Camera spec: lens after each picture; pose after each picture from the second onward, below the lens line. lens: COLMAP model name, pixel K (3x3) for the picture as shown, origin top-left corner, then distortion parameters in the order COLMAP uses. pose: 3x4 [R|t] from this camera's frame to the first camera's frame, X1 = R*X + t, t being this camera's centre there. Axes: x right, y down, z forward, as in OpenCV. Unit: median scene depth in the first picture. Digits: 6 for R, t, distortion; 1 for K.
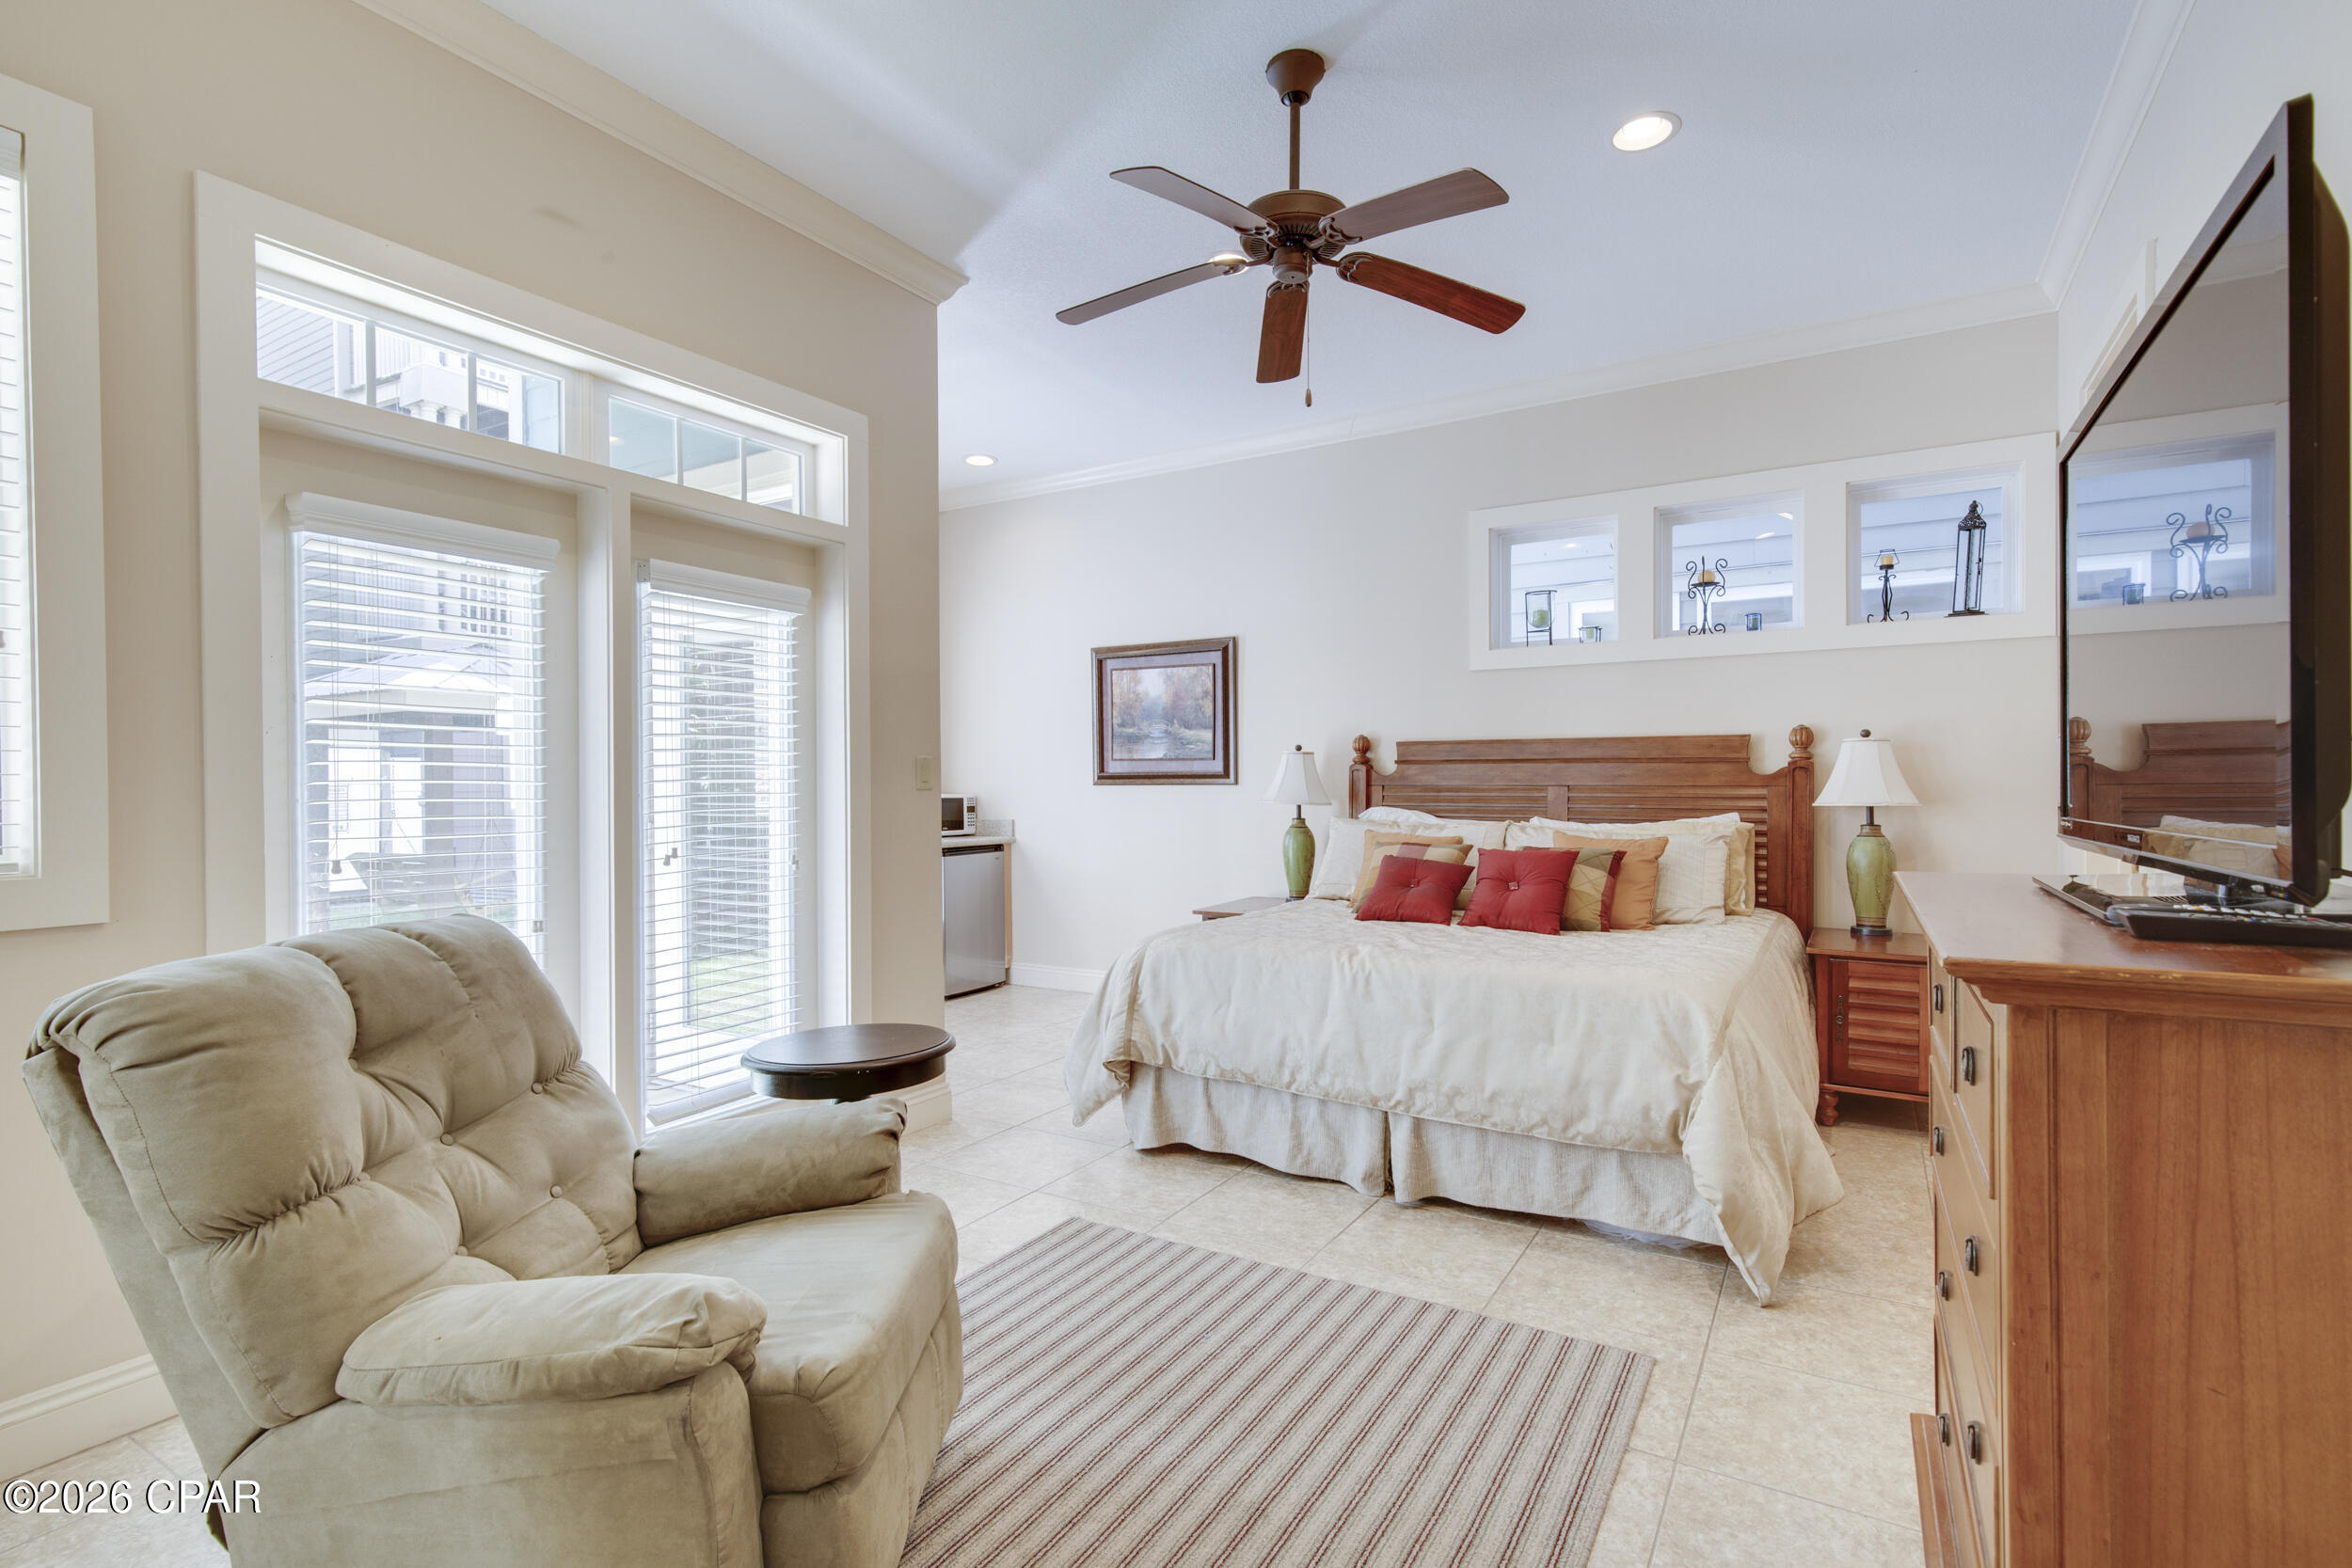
lens RADIAL K [[1102.4, 0, 1176.0], [0, 1102.4, 784.0], [0, 0, 1]] dist [0.009227, -0.000246]
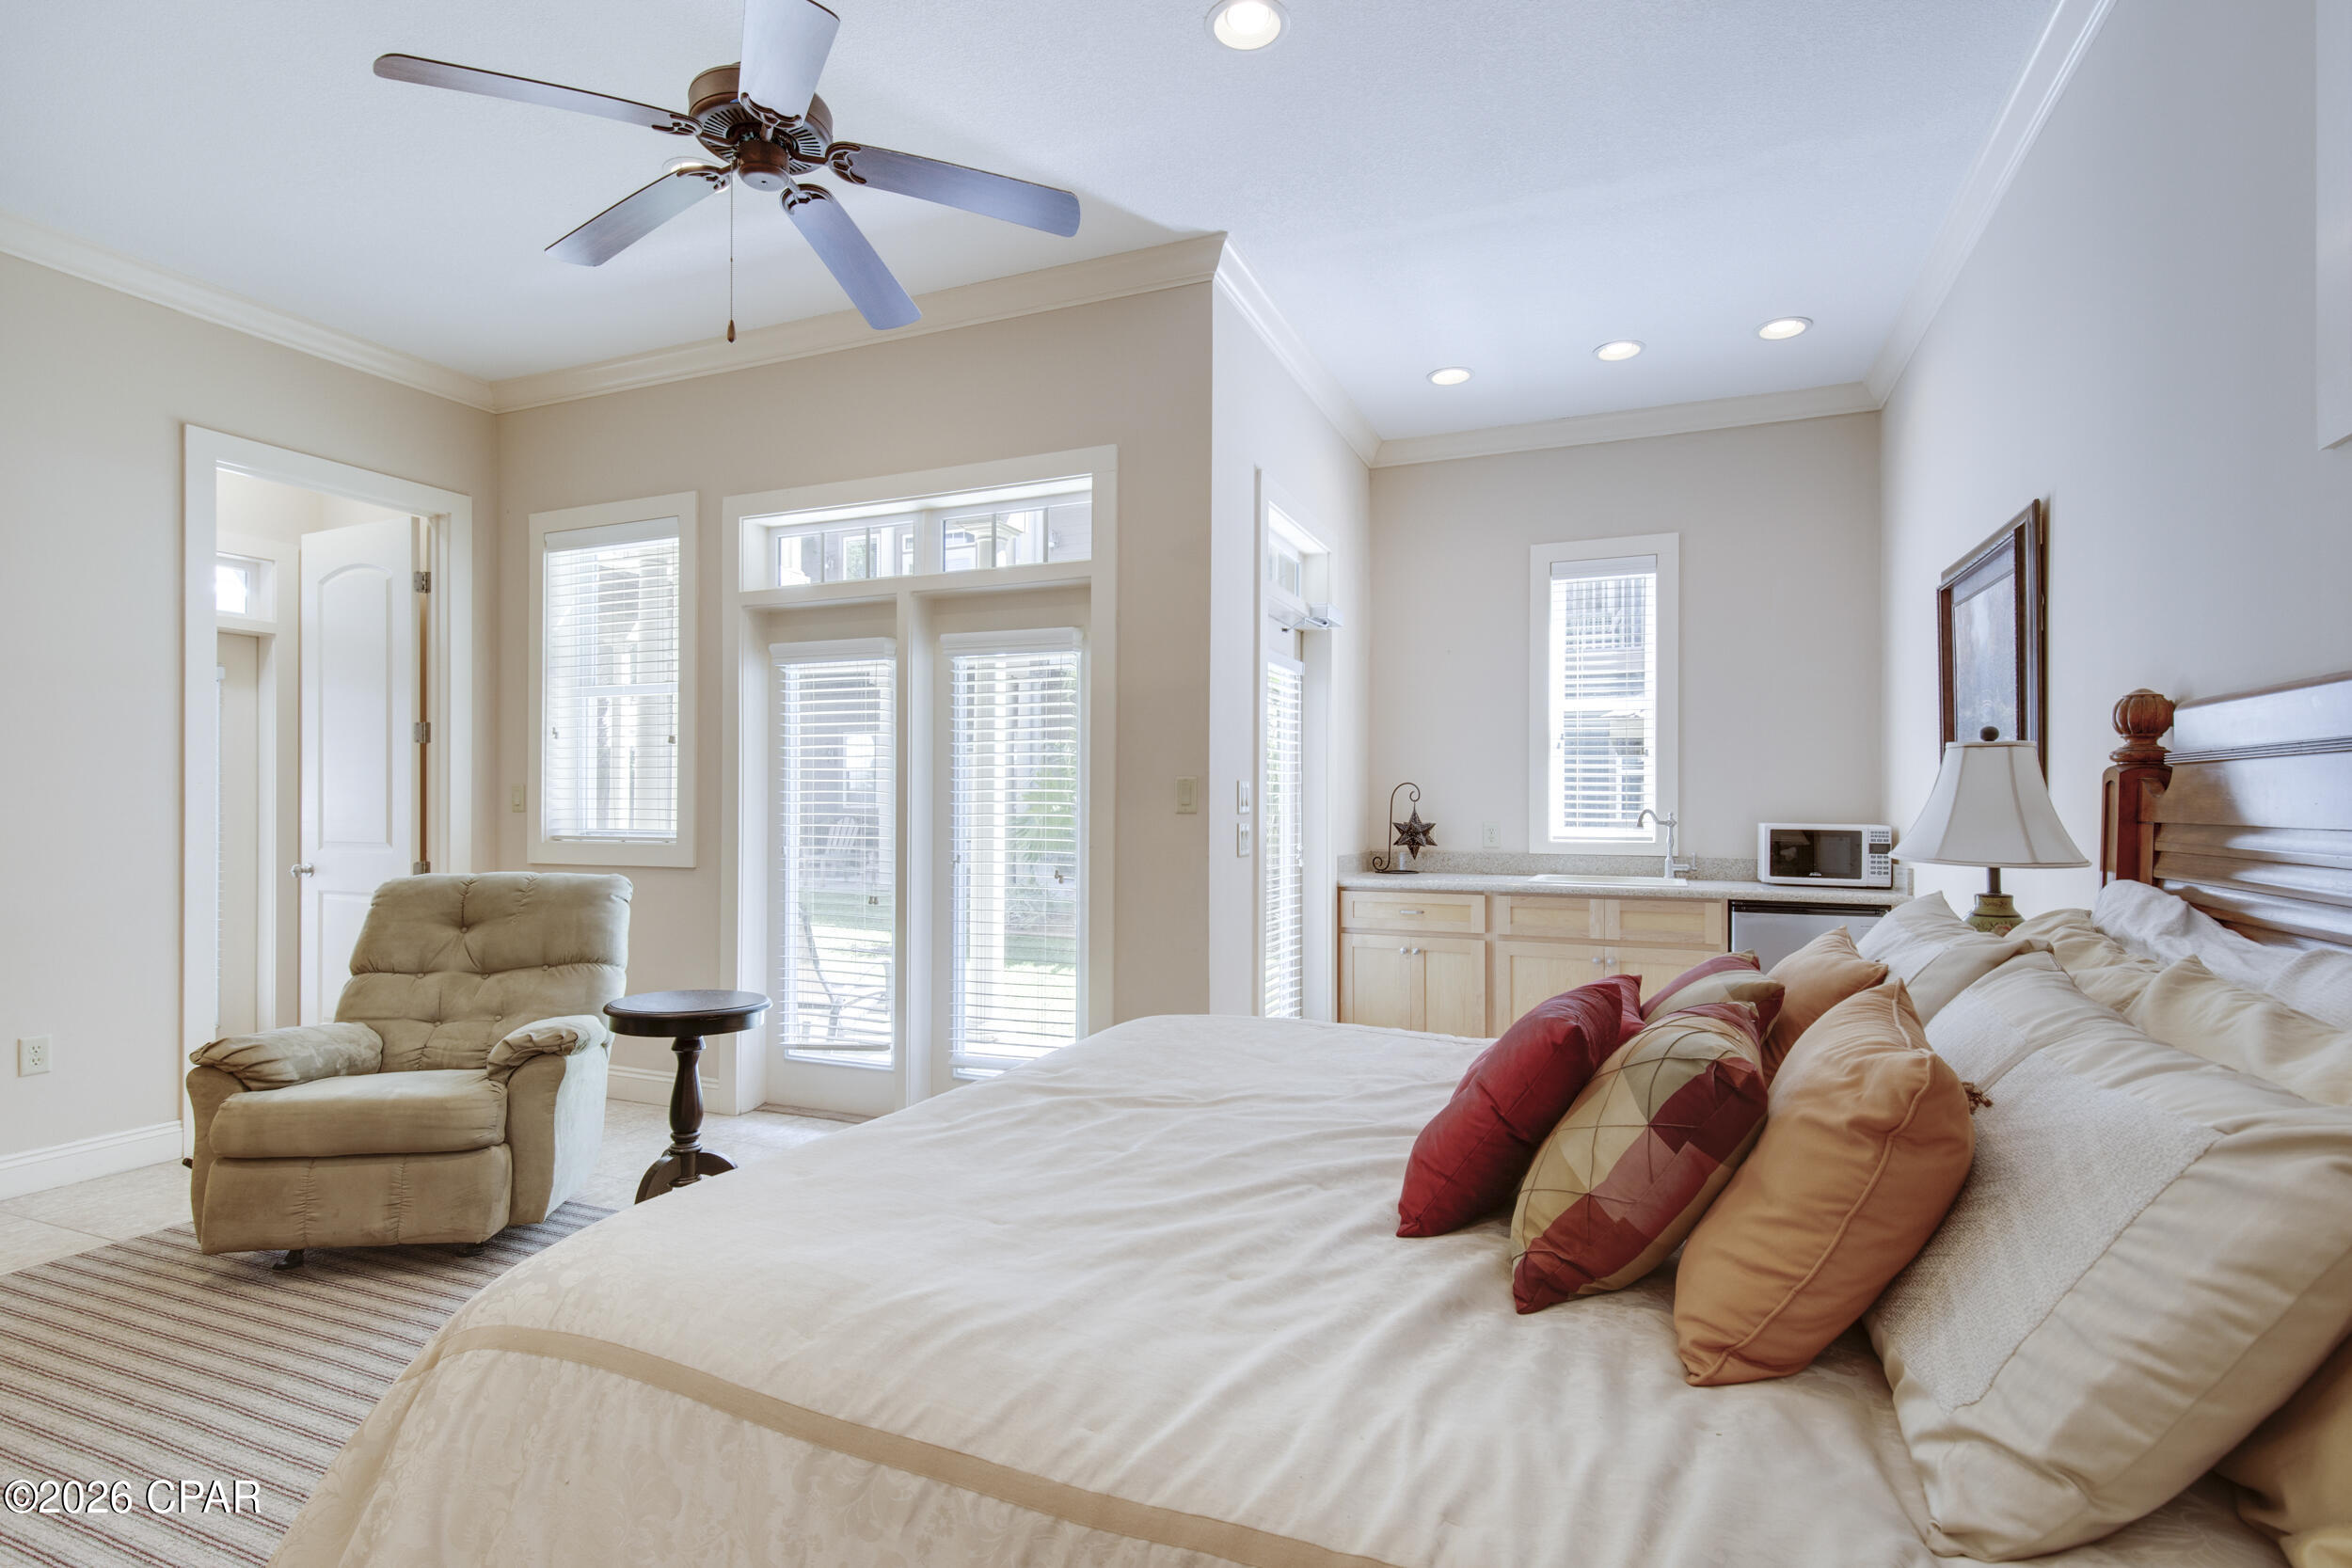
lens RADIAL K [[1102.4, 0, 1176.0], [0, 1102.4, 784.0], [0, 0, 1]] dist [0.009227, -0.000246]
pose [[0.162246, -0.009792, -0.986702, 0.782614], [-0.008164, 0.999903, -0.011266, -0.009302], [0.986717, 0.009884, 0.162150, 0.953800]]
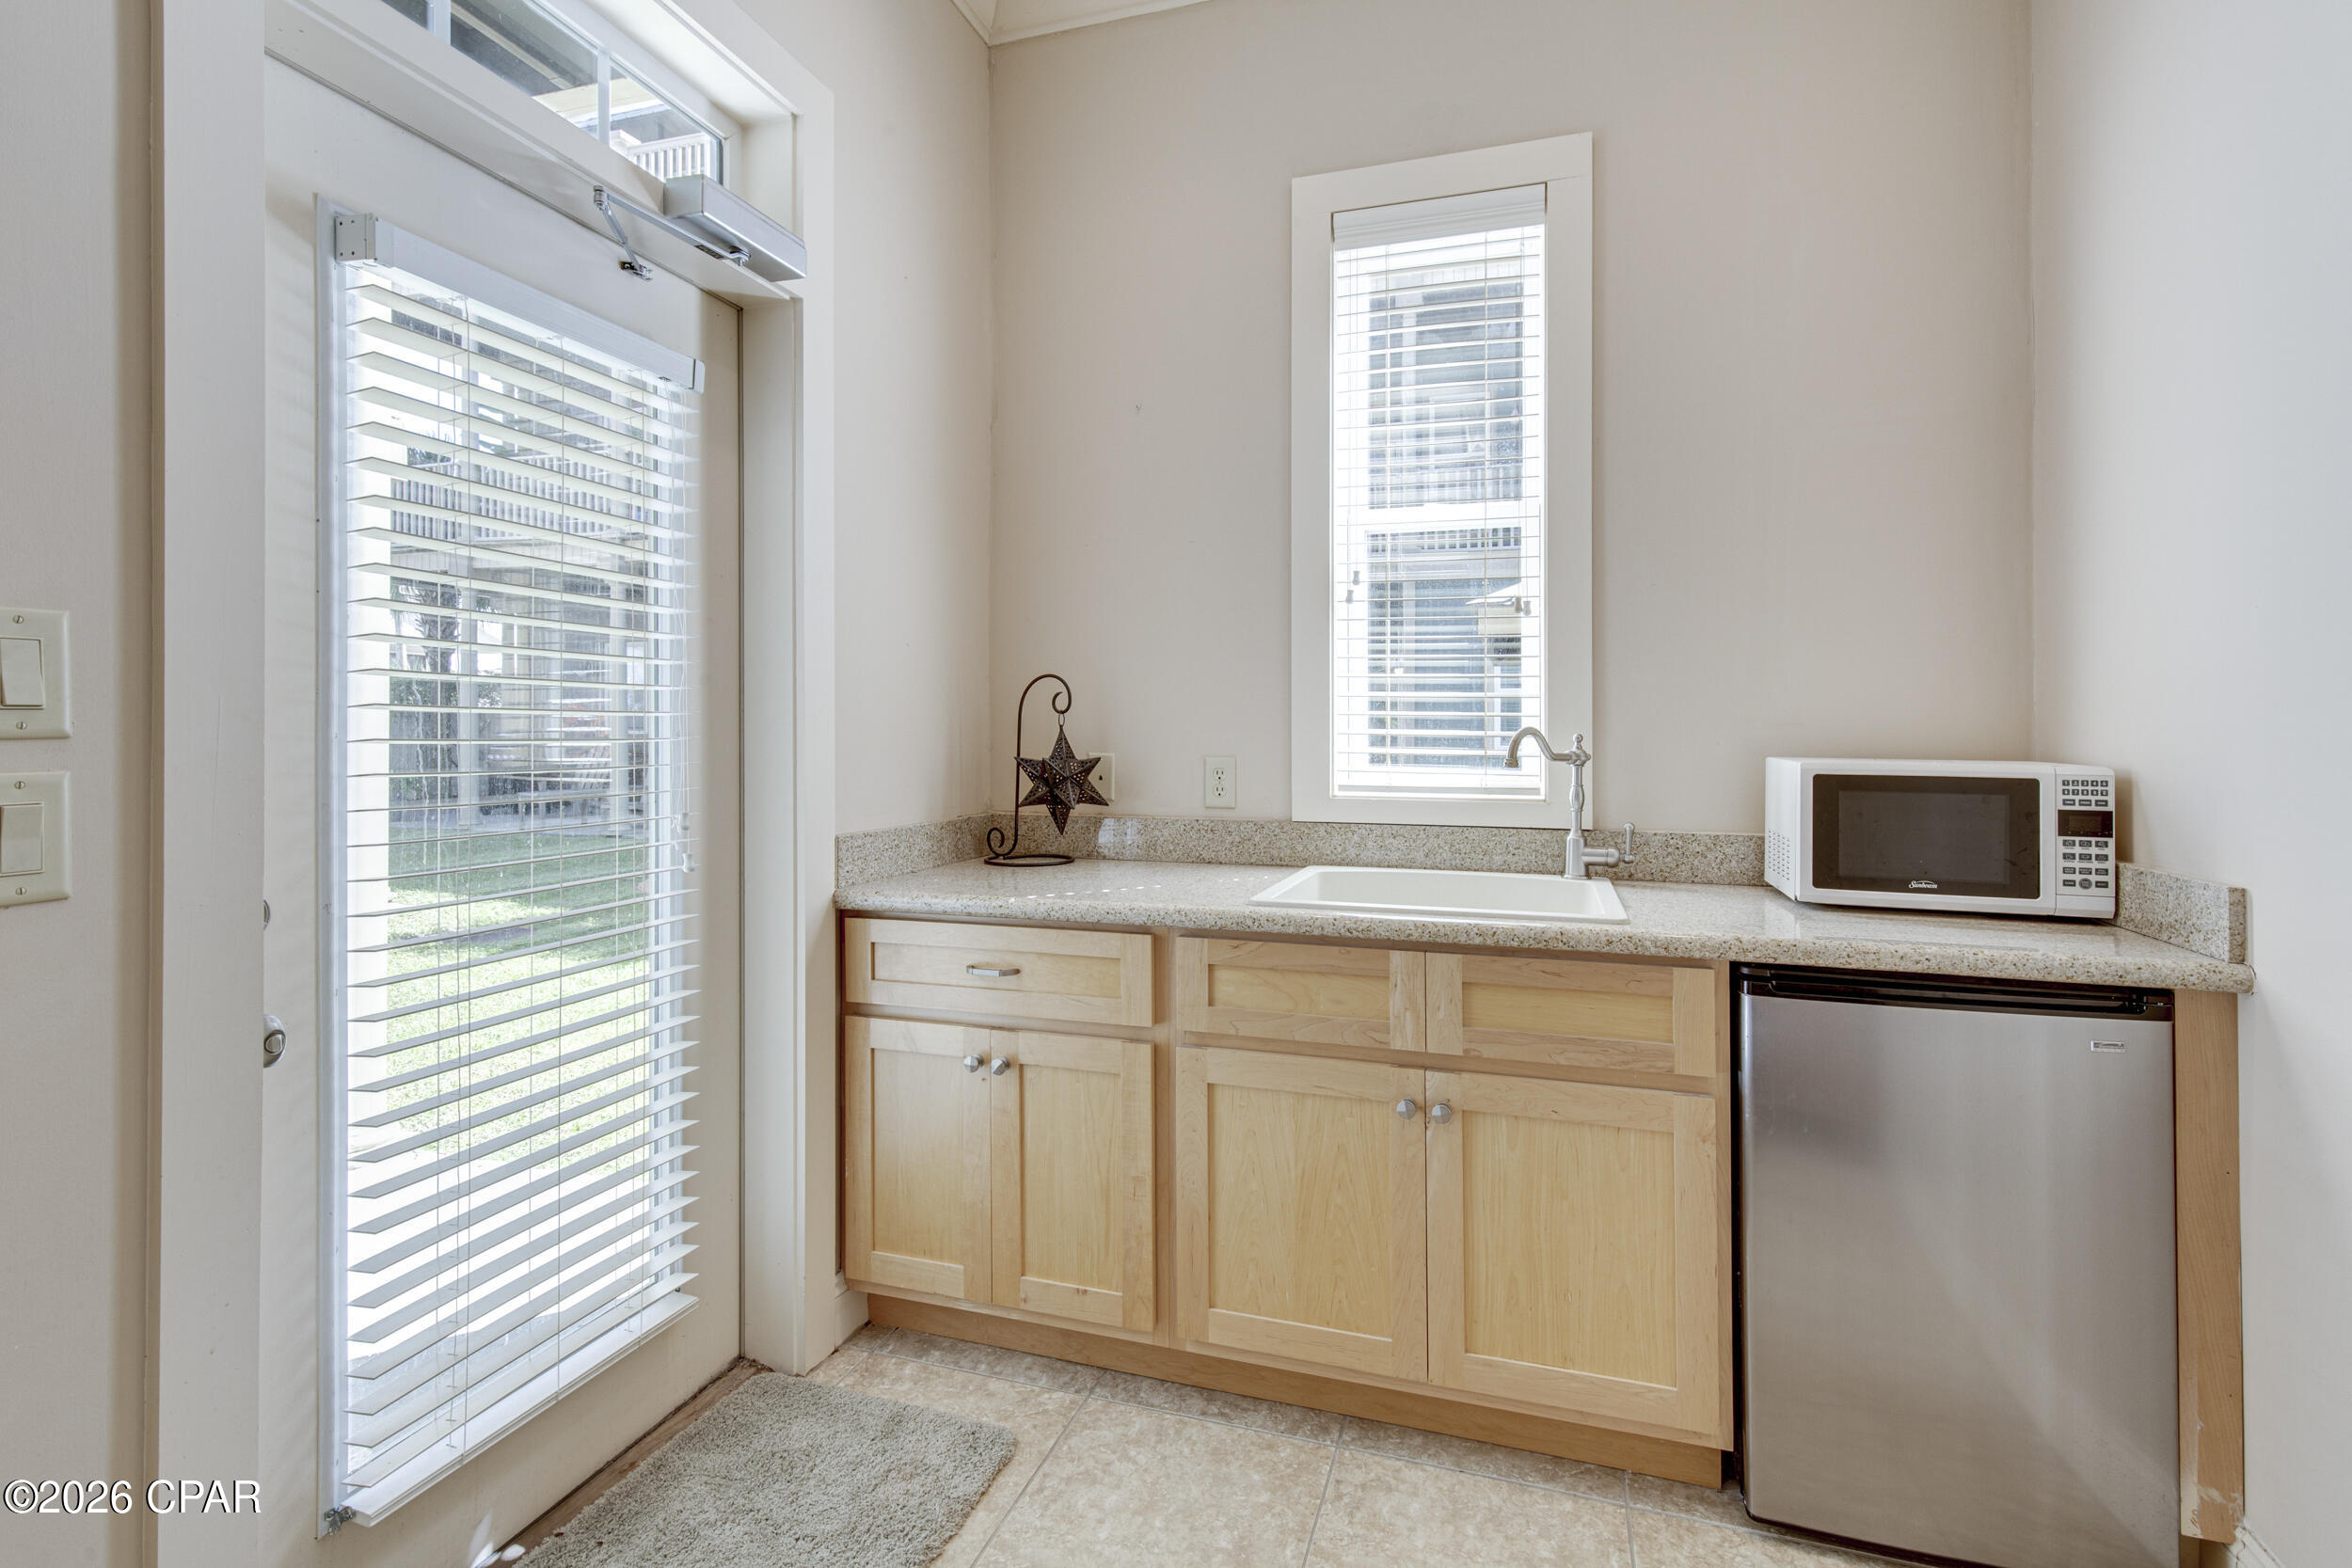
lens RADIAL K [[1058.0, 0, 1183.8], [0, 1058.0, 711.1], [0, 0, 1]] dist [-0.000846, -0.000096]
pose [[0.251892, -0.008379, -0.967719, 0.008312], [-0.006665, 0.999924, -0.010393, 0.000315], [0.967733, 0.009068, 0.251816, 1.443703]]
